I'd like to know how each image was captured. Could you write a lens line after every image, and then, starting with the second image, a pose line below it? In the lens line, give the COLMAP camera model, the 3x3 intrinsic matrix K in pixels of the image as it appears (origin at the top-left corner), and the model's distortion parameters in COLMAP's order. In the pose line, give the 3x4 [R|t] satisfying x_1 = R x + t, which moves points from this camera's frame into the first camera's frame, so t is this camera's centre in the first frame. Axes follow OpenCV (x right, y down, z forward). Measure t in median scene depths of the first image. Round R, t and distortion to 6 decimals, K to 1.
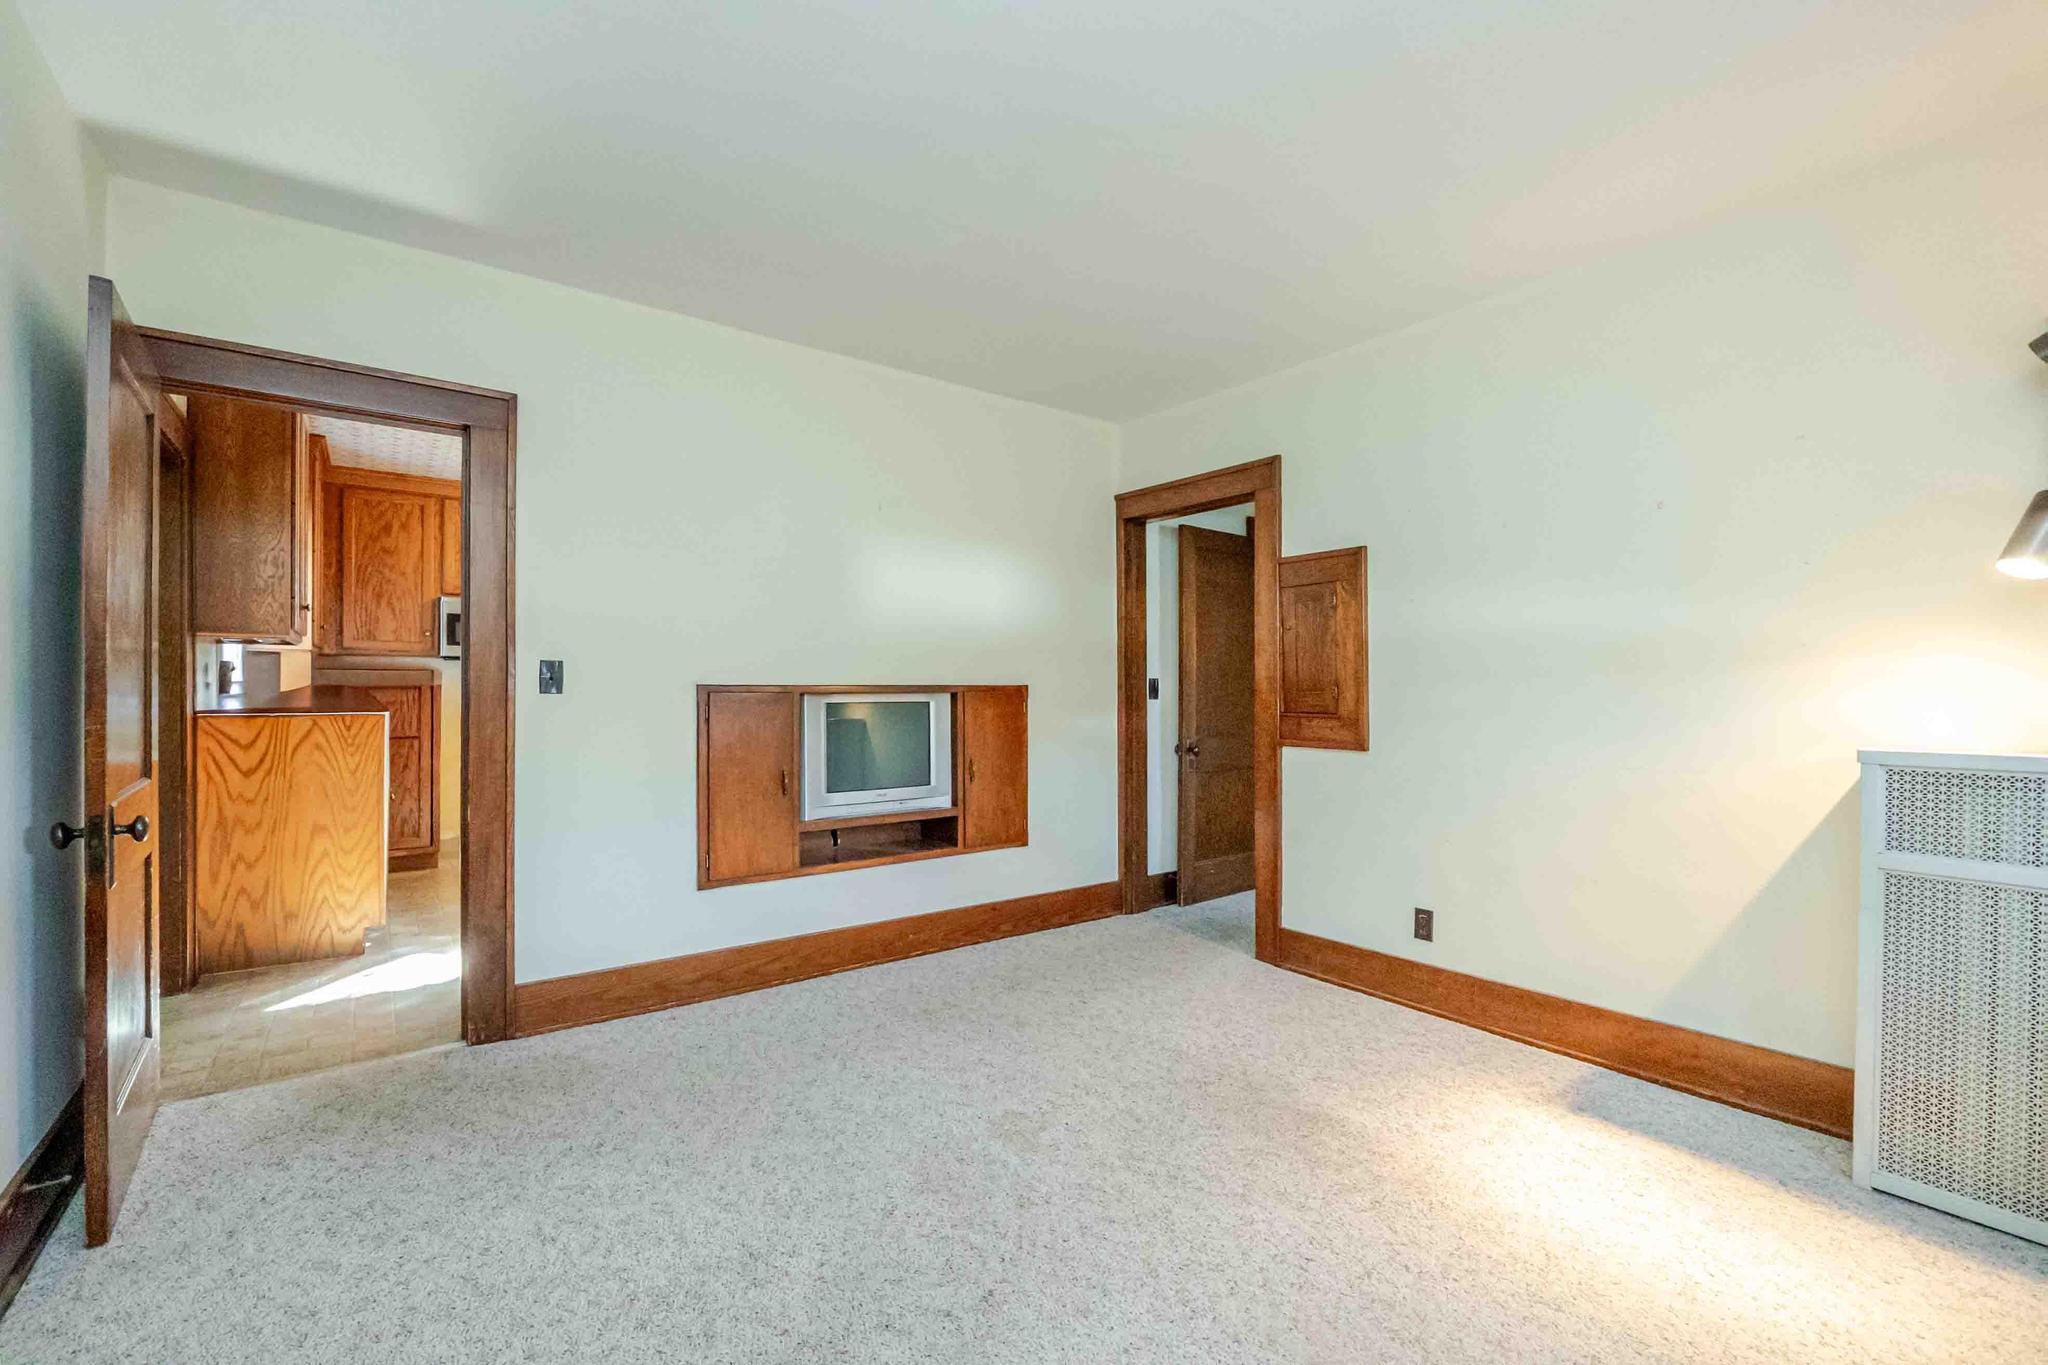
lens RADIAL K [[866.7, 0, 1013.0], [0, 866.7, 693.2], [0, 0, 1]] dist [-0.008031, 0.000414]
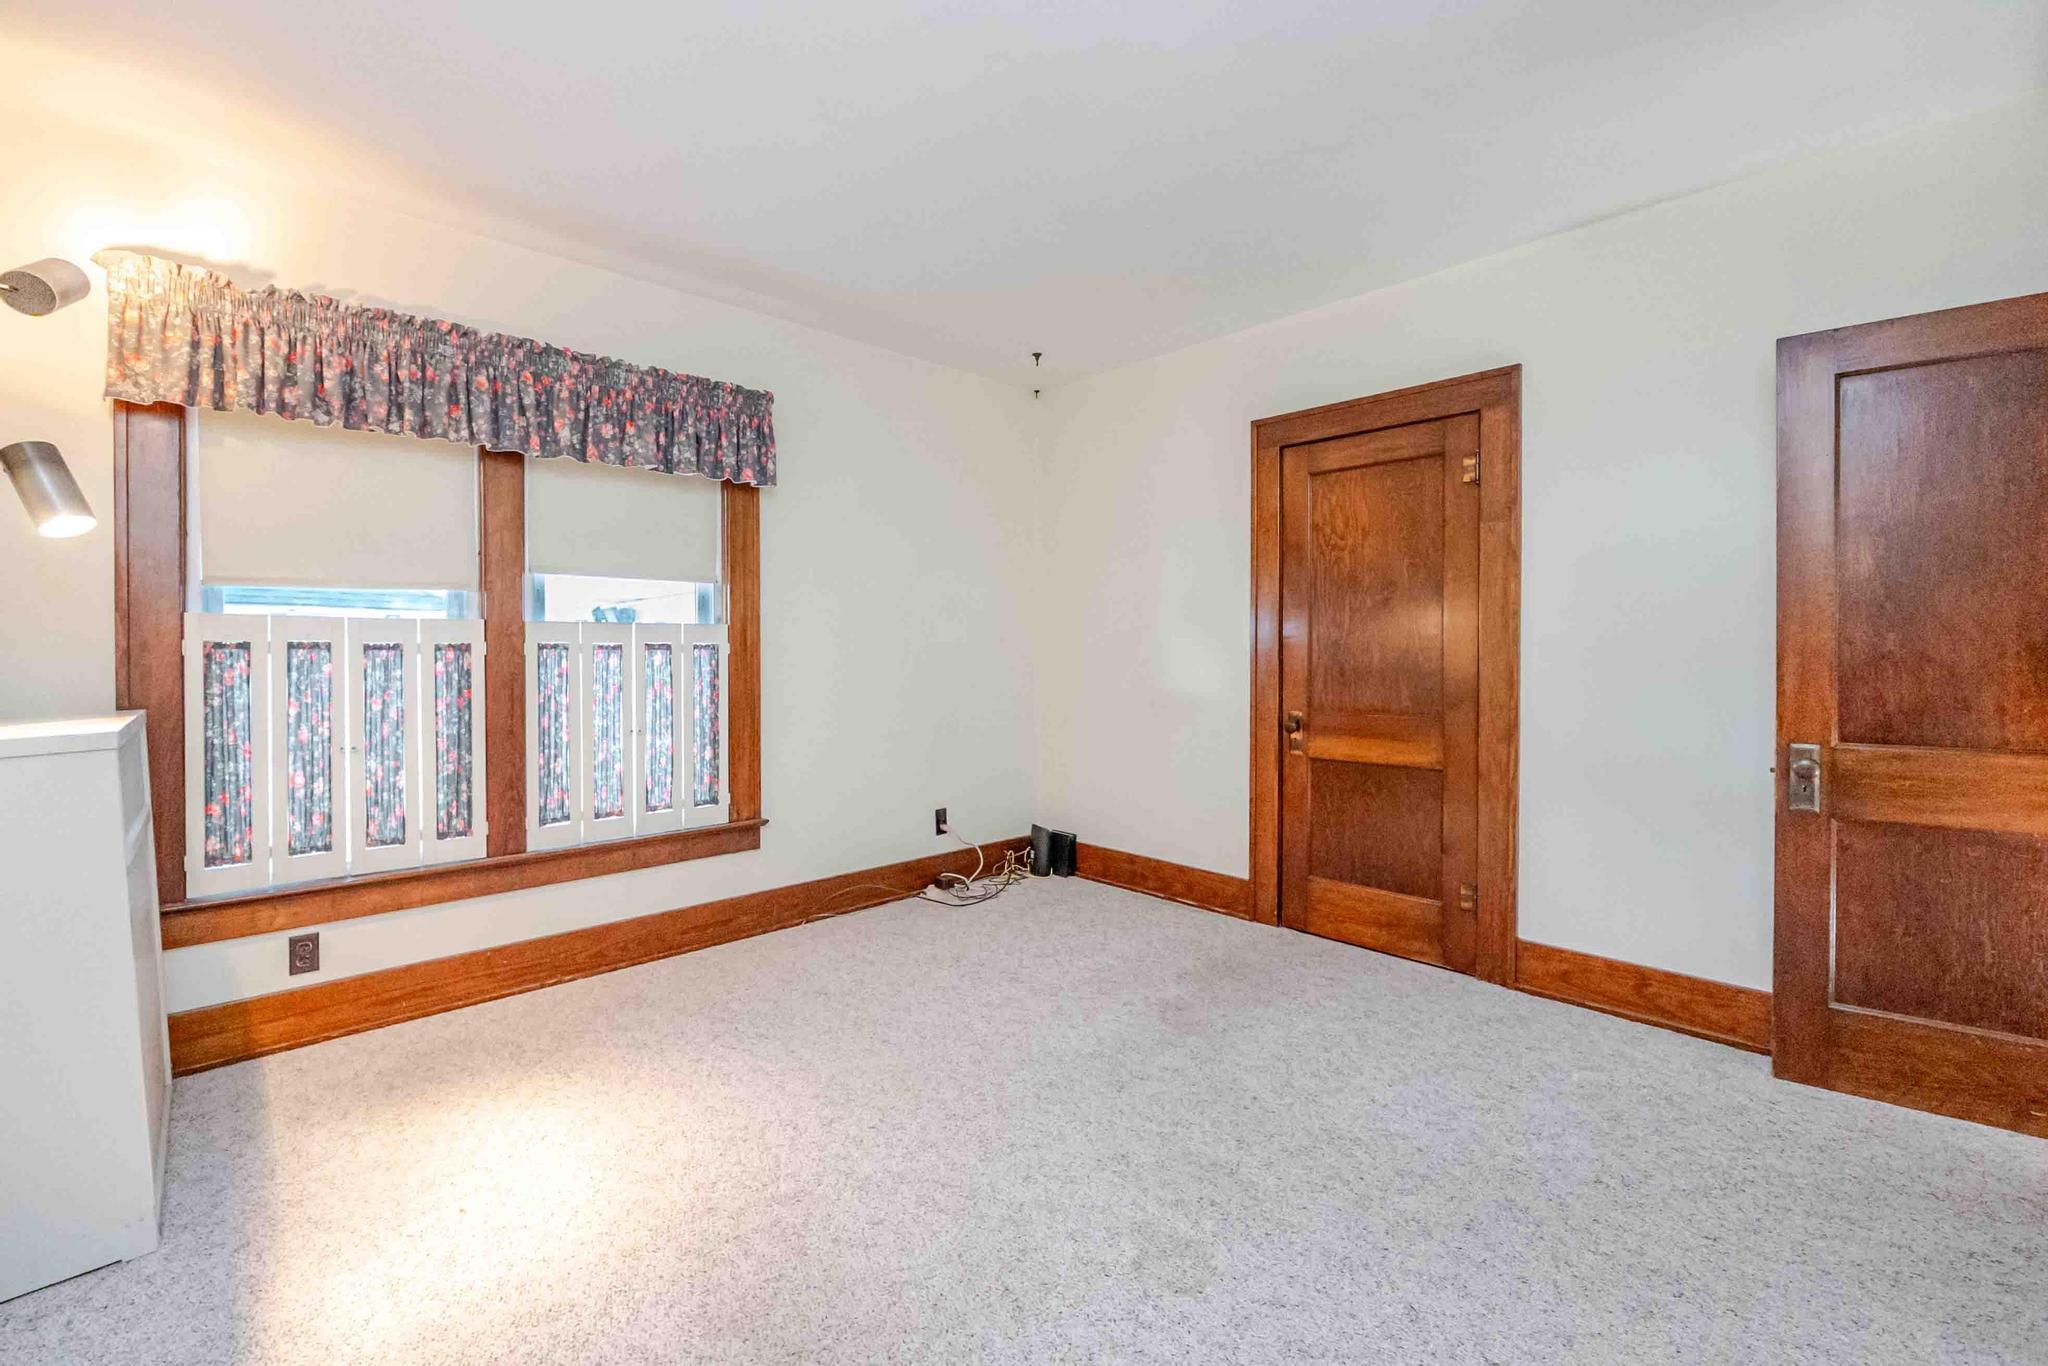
lens RADIAL K [[864.7, 0, 1024.0], [0, 864.7, 683.0], [0, 0, 1]] dist [-0.003363, 0.000032]
pose [[-0.991324, 0.004750, -0.131352, 0.162421], [-0.000106, 0.999318, 0.036936, -0.005802], [0.131438, 0.036630, -0.990647, 1.240152]]
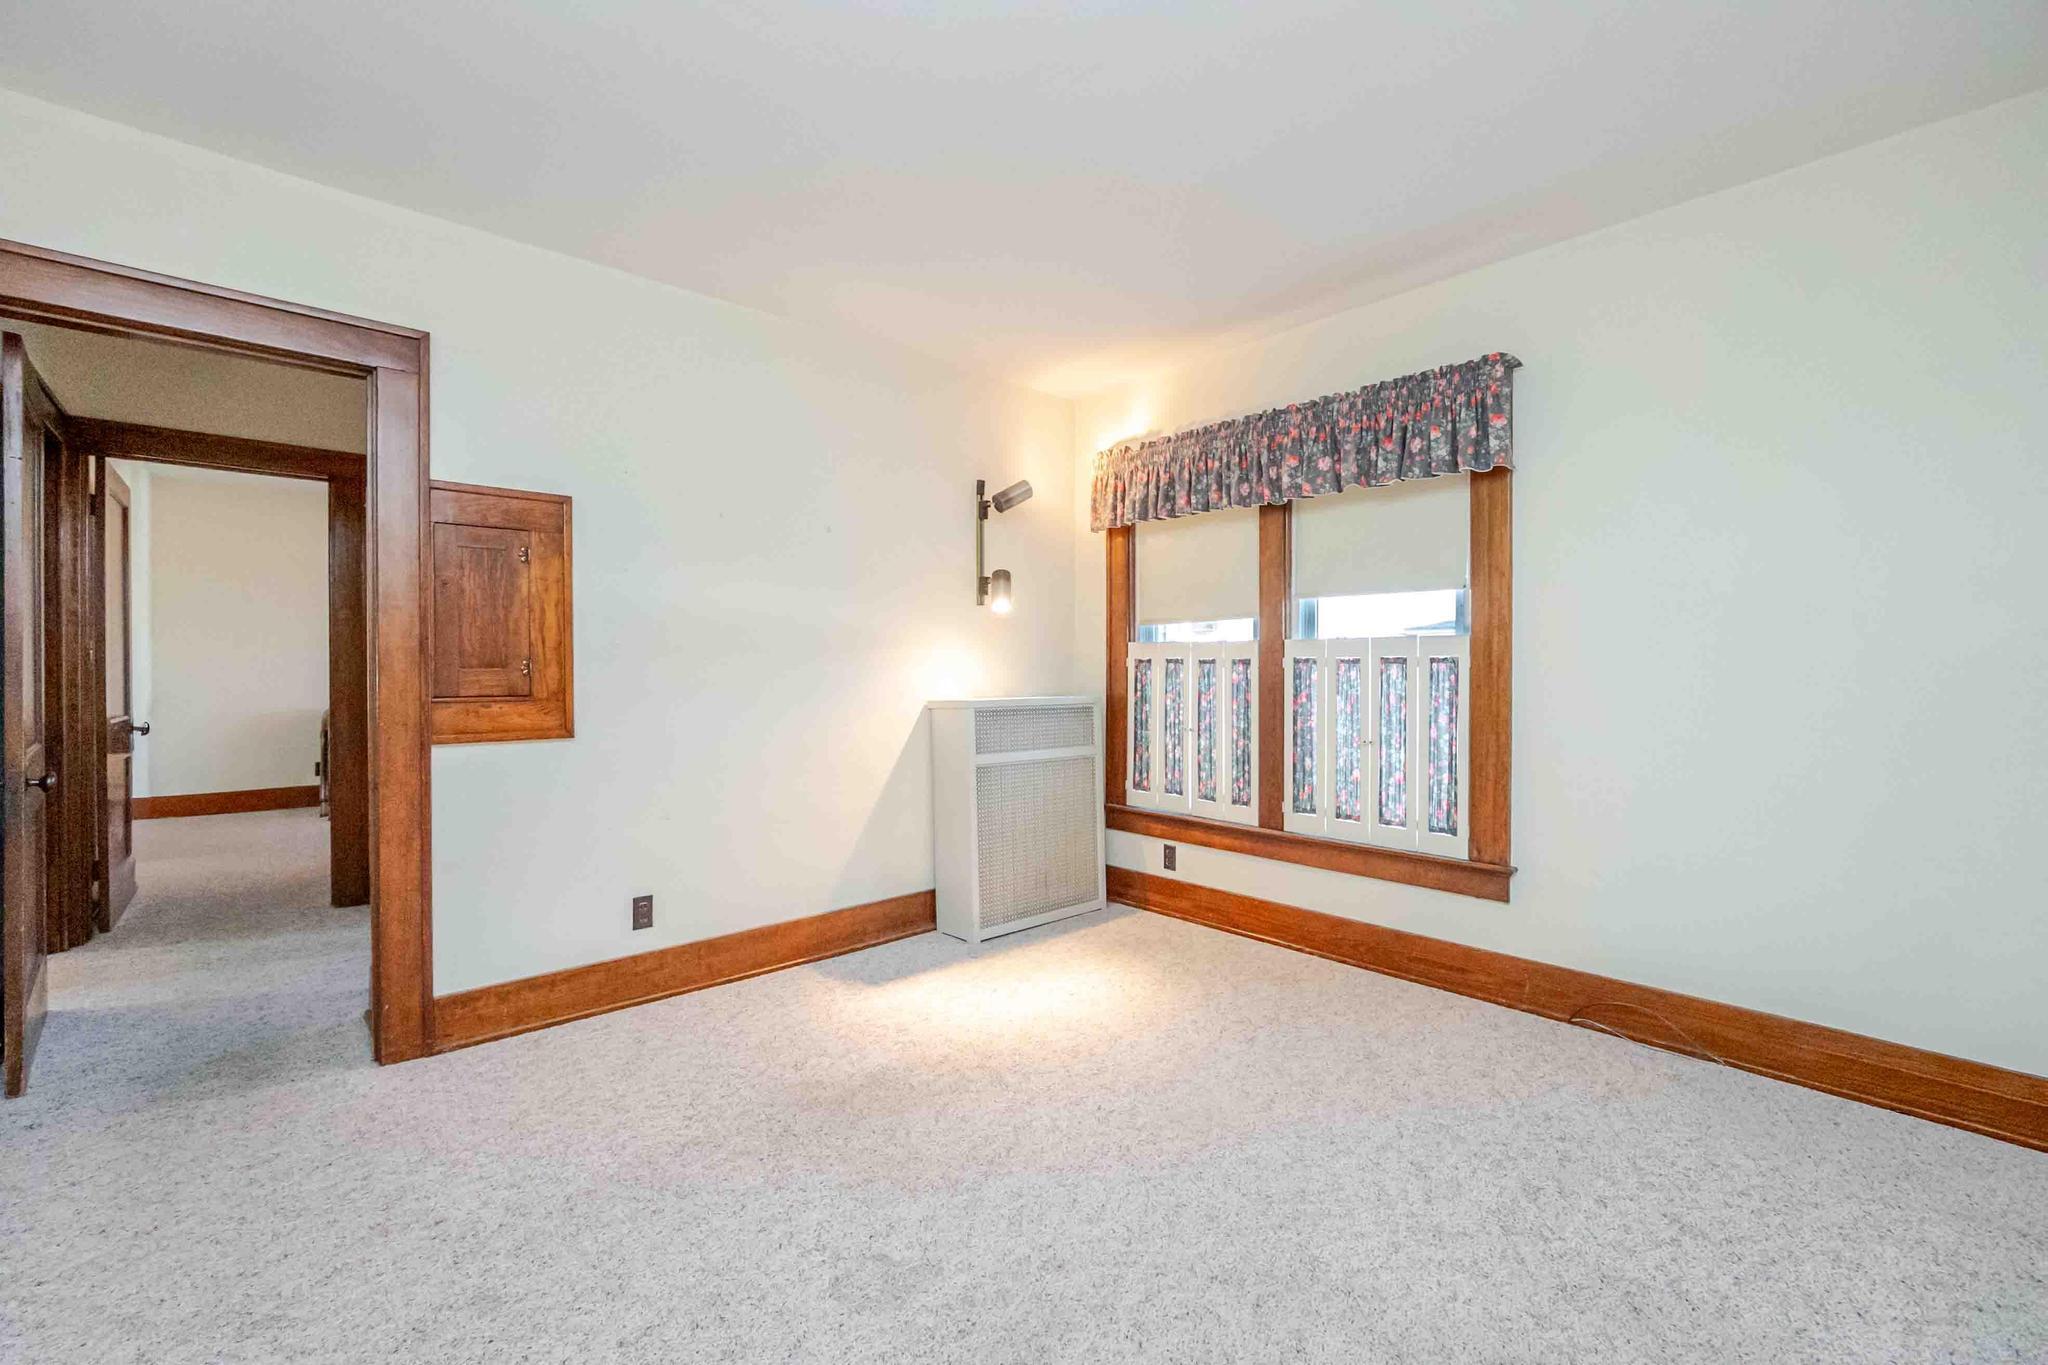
lens RADIAL K [[866.7, 0, 1013.0], [0, 866.7, 693.2], [0, 0, 1]] dist [-0.008031, 0.000414]
pose [[-0.095015, -0.034412, 0.994881, -0.516958], [-0.000721, 0.999404, 0.034500, -0.007064], [-0.995476, 0.002560, -0.094983, 0.704349]]
